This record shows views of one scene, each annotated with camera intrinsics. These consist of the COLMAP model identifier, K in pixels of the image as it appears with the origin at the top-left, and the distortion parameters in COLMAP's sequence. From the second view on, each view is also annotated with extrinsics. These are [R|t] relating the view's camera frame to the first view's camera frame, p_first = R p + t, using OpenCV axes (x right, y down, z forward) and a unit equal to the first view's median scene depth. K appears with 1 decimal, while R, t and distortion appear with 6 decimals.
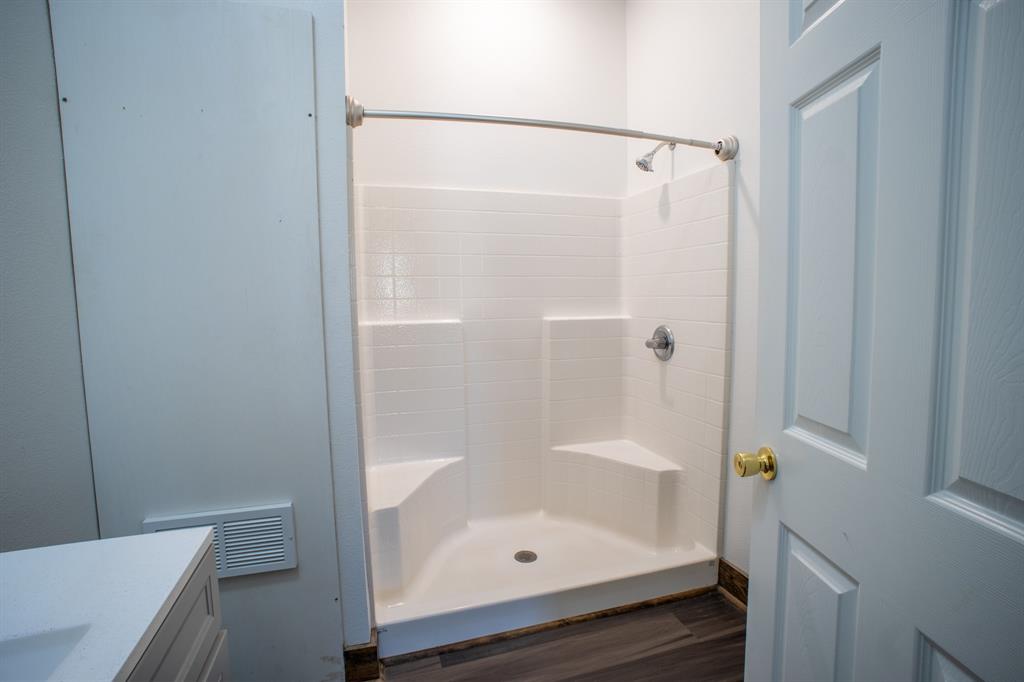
lens RADIAL K [[495.7, 0, 513.8], [0, 495.7, 327.8], [0, 0, 1]] dist [-0.057632, 0.001220]
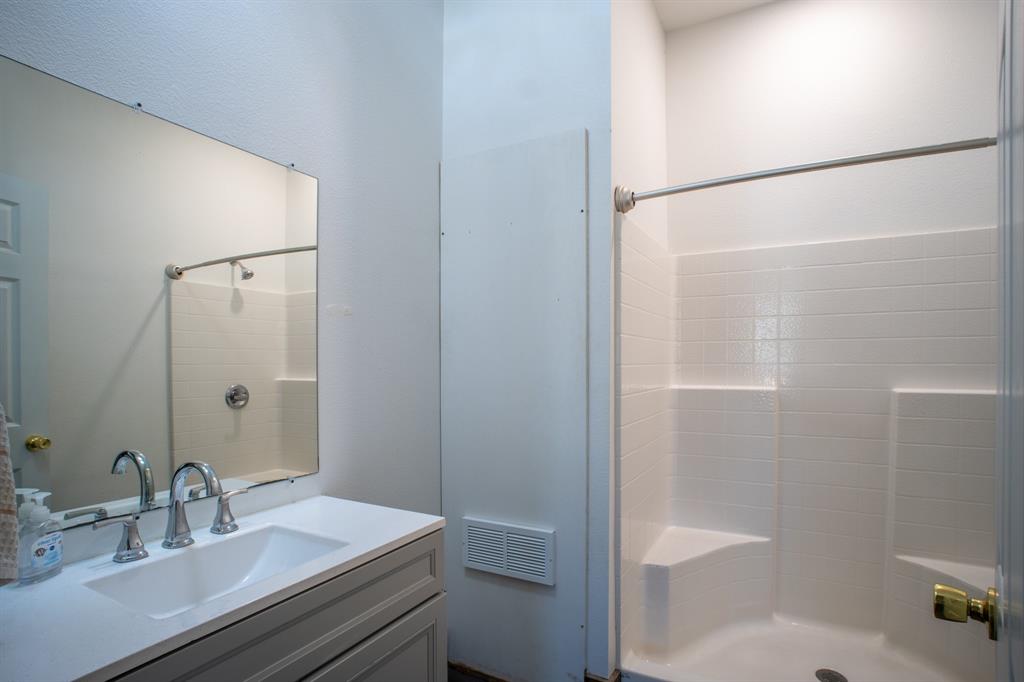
lens RADIAL K [[497.7, 0, 516.1], [0, 497.7, 361.1], [0, 0, 1]] dist [-0.079750, 0.035052]
pose [[0.700545, -0.001263, -0.713607, 0.320261], [-0.047447, 0.997703, -0.048345, 0.002556], [0.712029, 0.067727, 0.698876, 0.042935]]
